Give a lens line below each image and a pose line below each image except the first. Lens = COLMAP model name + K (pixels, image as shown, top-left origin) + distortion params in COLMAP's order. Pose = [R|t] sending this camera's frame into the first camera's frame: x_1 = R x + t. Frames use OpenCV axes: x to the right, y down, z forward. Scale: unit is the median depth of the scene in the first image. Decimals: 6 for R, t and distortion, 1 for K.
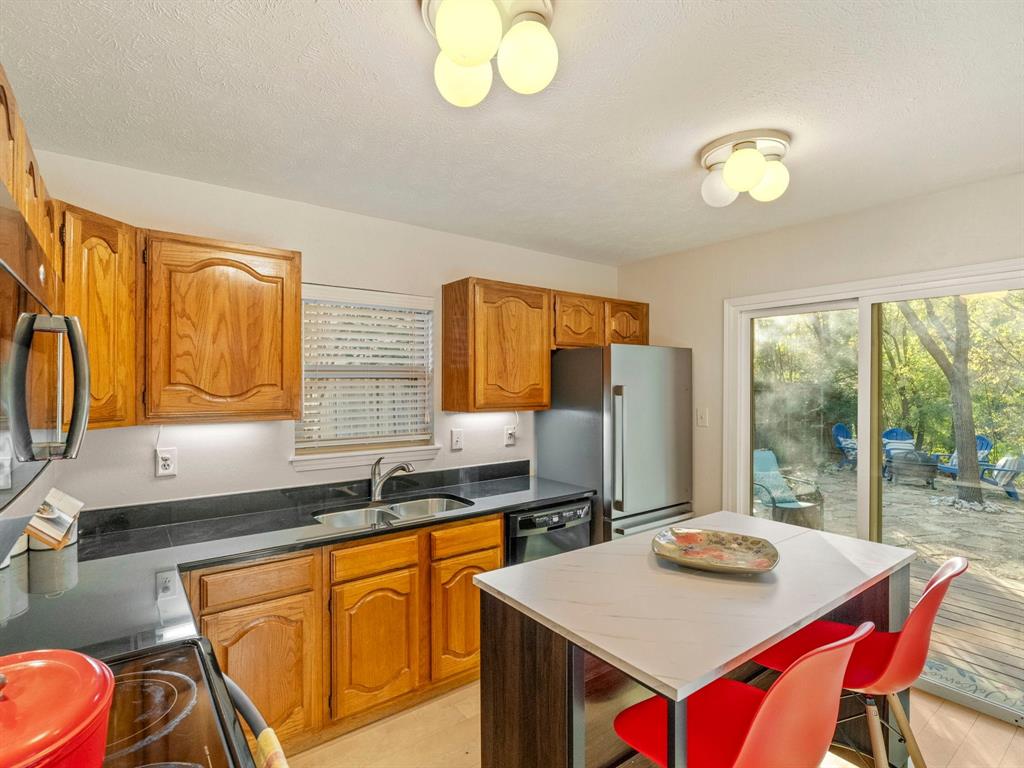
lens RADIAL K [[525.4, 0, 512.0], [0, 525.4, 384.0], [0, 0, 1]] dist [-0.002480, -0.001171]
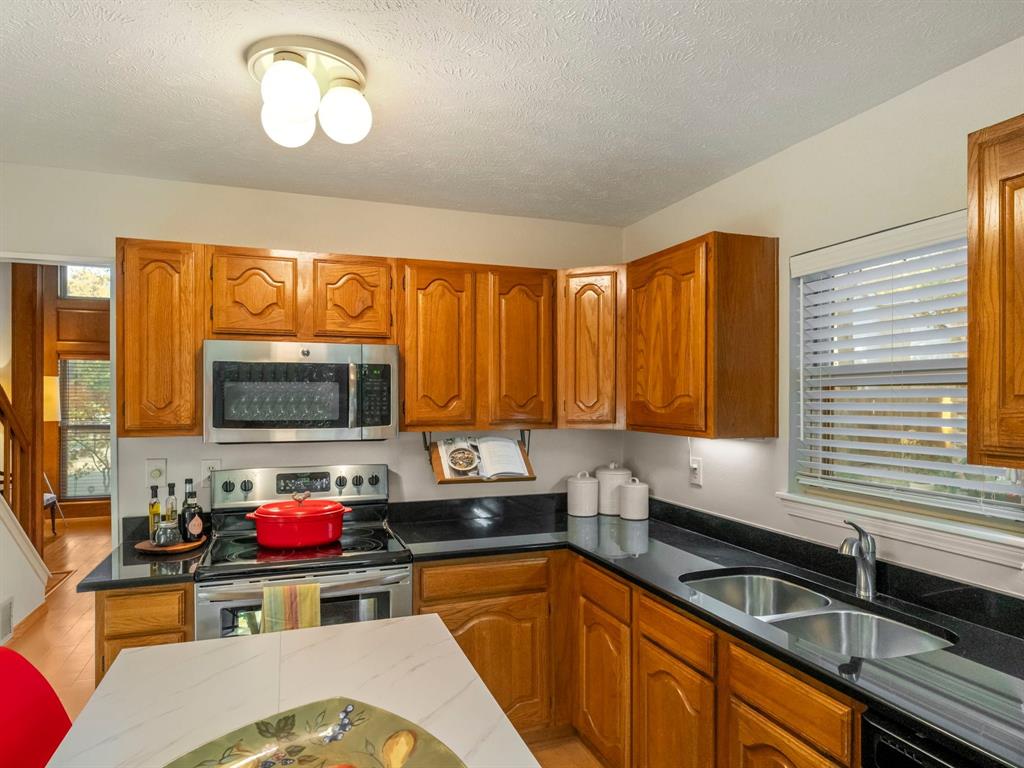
lens RADIAL K [[630.5, 0, 507.4], [0, 630.5, 396.0], [0, 0, 1]] dist [0.000435, -0.000717]
pose [[-0.303116, -0.001904, -0.952952, 0.532550], [-0.003619, 0.999993, -0.000846, 0.003182], [0.952947, 0.003192, -0.303120, 0.855976]]
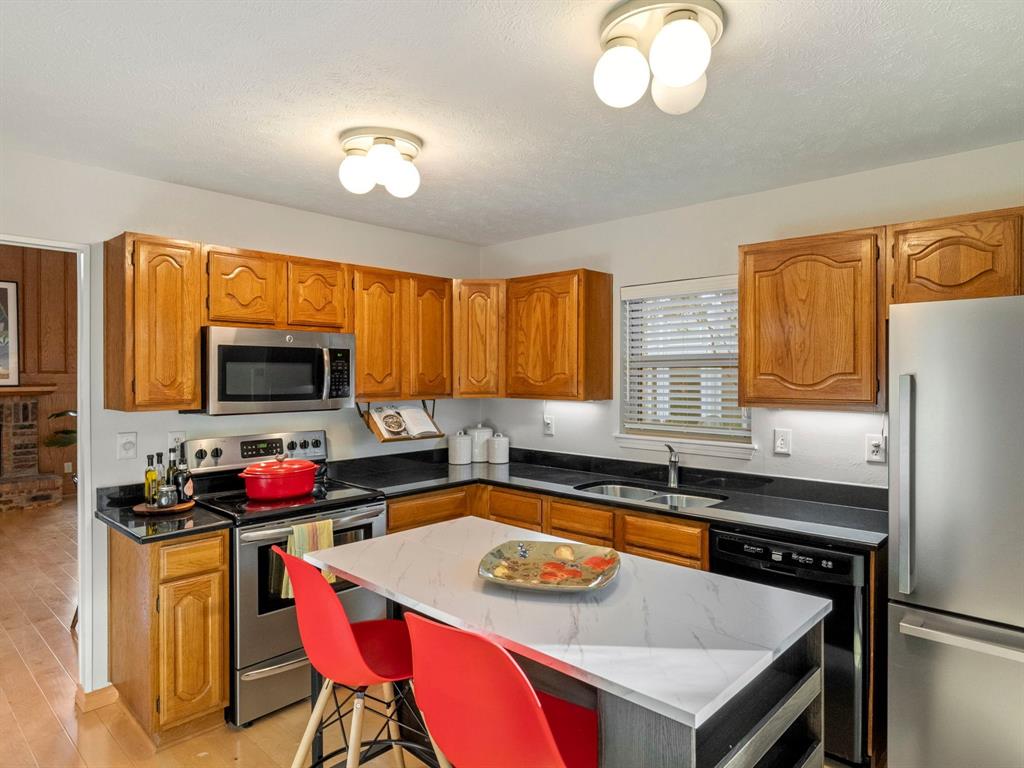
lens RADIAL K [[617.4, 0, 509.5], [0, 617.4, 375.3], [0, 0, 1]] dist [-0.009148, 0.002267]
pose [[0.163612, 0.002374, -0.986522, 0.892298], [-0.001533, 0.999997, 0.002152, 0.002378], [0.986524, 0.001160, 0.163615, 0.502543]]
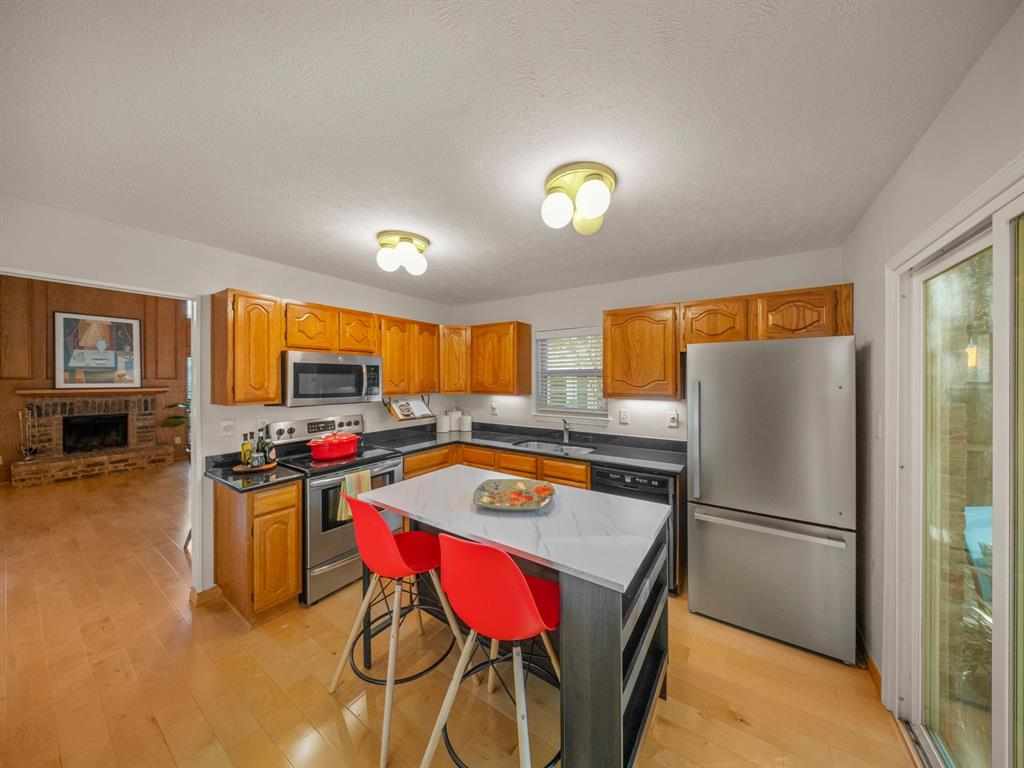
lens RADIAL K [[338.2, 0, 517.0], [0, 338.2, 378.1], [0, 0, 1]] dist [0.000905, -0.003710]
pose [[0.328210, -0.001817, -0.944603, 0.832886], [-0.000641, 0.999997, -0.002146, -0.002757], [0.944604, 0.001310, 0.328208, 0.455197]]
